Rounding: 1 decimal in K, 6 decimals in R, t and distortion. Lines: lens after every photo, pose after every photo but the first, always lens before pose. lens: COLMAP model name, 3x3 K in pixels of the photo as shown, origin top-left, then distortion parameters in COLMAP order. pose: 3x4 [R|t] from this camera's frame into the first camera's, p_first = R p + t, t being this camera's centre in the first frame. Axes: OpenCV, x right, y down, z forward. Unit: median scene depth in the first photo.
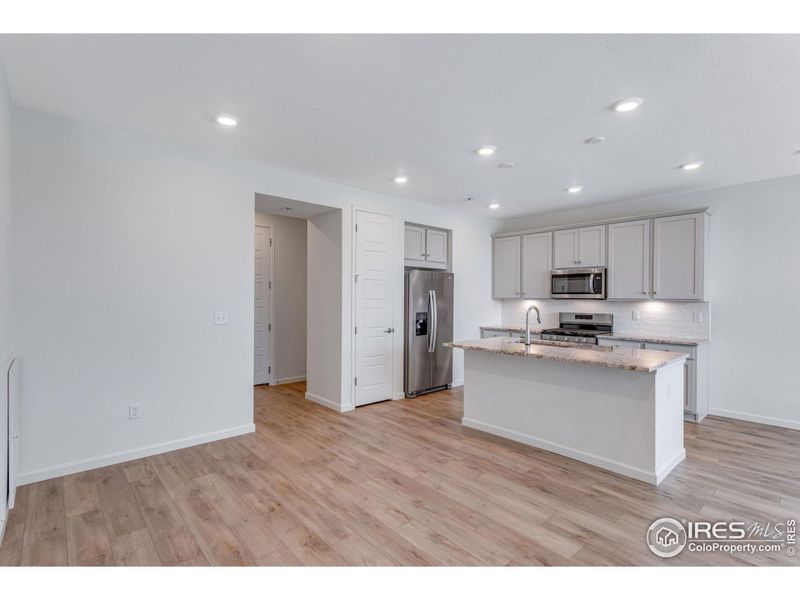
lens RADIAL K [[390.5, 0, 400.0], [0, 390.5, 300.0], [0, 0, 1]] dist [0.001128, 0.001349]
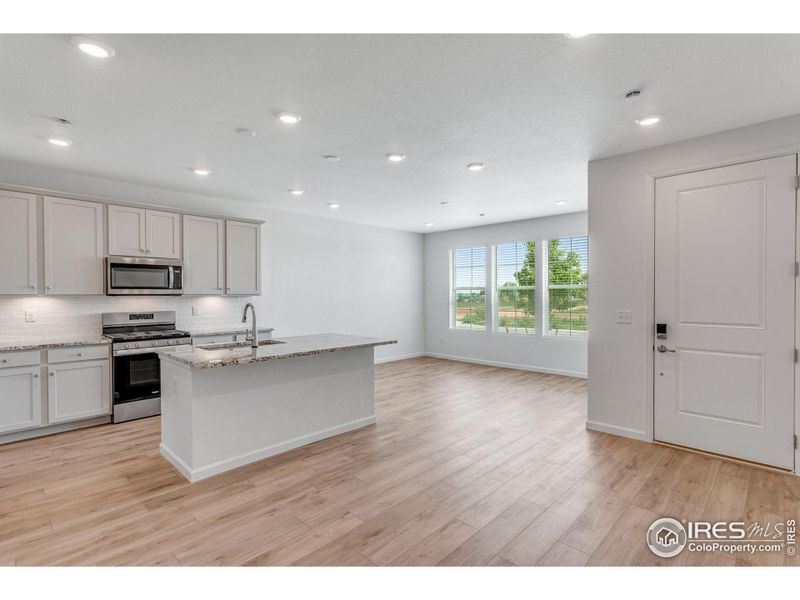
lens RADIAL K [[386.0, 0, 401.5], [0, 386.0, 297.7], [0, 0, 1]] dist [0.009473, 0.000452]
pose [[-0.068507, -0.015099, 0.997536, -0.432175], [0.007876, 0.999846, 0.015674, -0.005789], [-0.997620, 0.008930, -0.068378, 0.560023]]
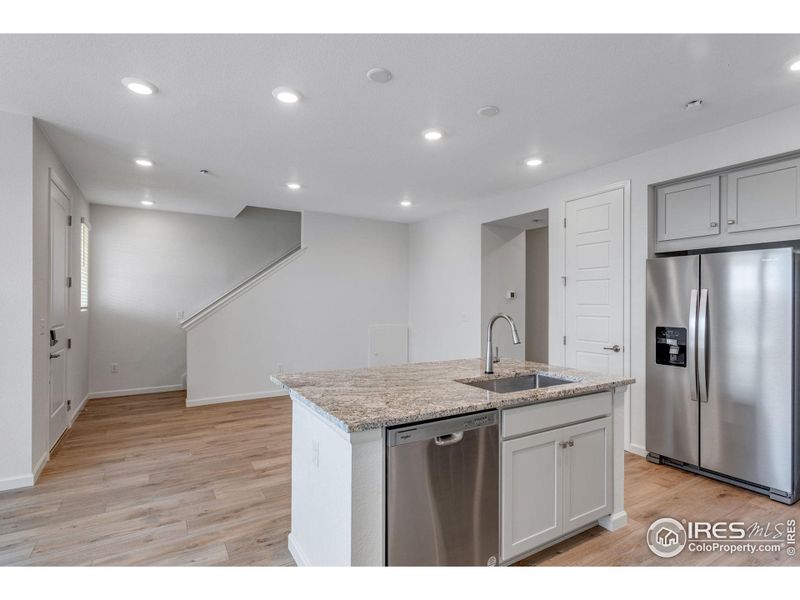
lens RADIAL K [[393.9, 0, 390.9], [0, 393.9, 299.9], [0, 0, 1]] dist [0.003327, 0.000256]
pose [[-0.206344, -0.016547, -0.978340, 0.762141], [-0.017715, 0.999756, -0.013172, 0.004717], [0.978319, 0.014614, -0.206587, 0.753711]]
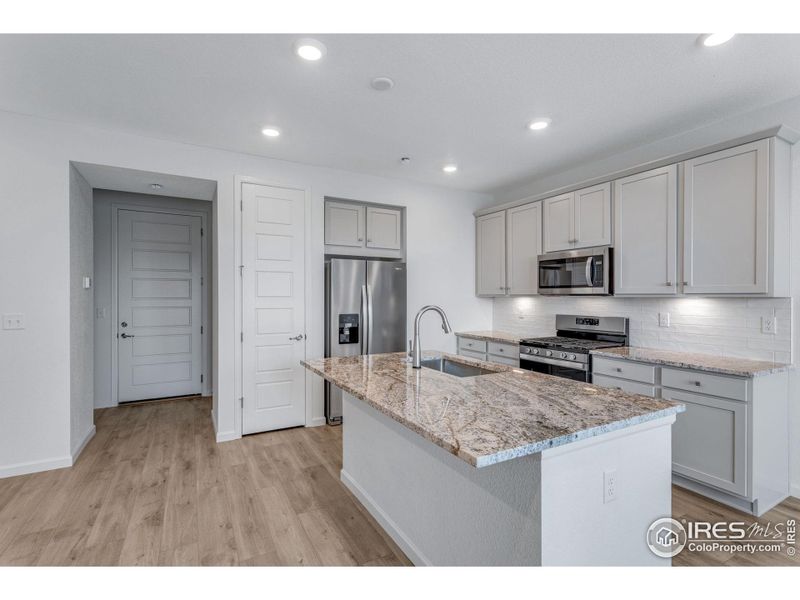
lens RADIAL K [[379.9, 0, 400.0], [0, 379.9, 300.0], [0, 0, 1]] dist [0.001190, -0.000173]
pose [[0.973990, -0.004093, -0.226554, 0.336810], [0.004069, 0.999992, -0.000573, 0.005568], [0.226555, -0.000364, 0.973998, 0.310720]]
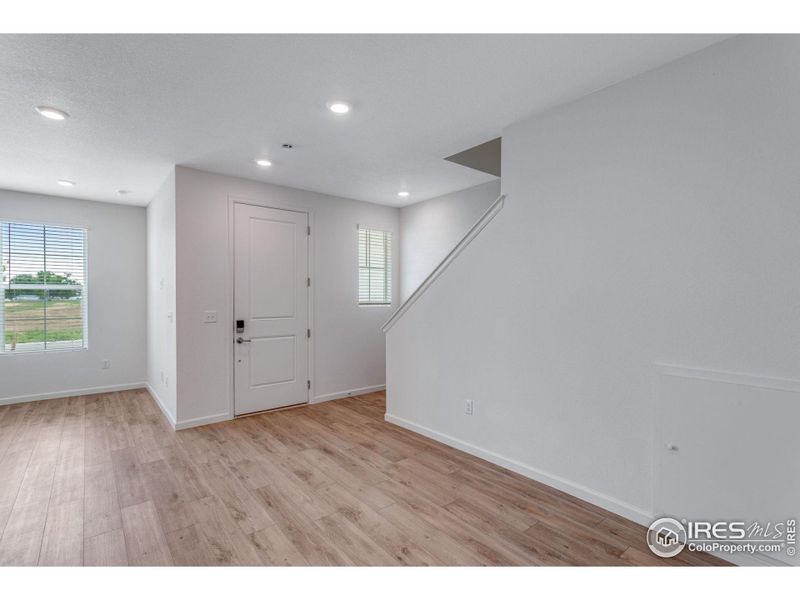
lens RADIAL K [[383.9, 0, 401.1], [0, 383.9, 295.5], [0, 0, 1]] dist [-0.001300, 0.000419]
pose [[-0.998803, -0.007598, 0.048312, -0.172945], [-0.007479, 0.999969, 0.002639, -0.004734], [-0.048331, 0.002274, -0.998829, 0.884566]]
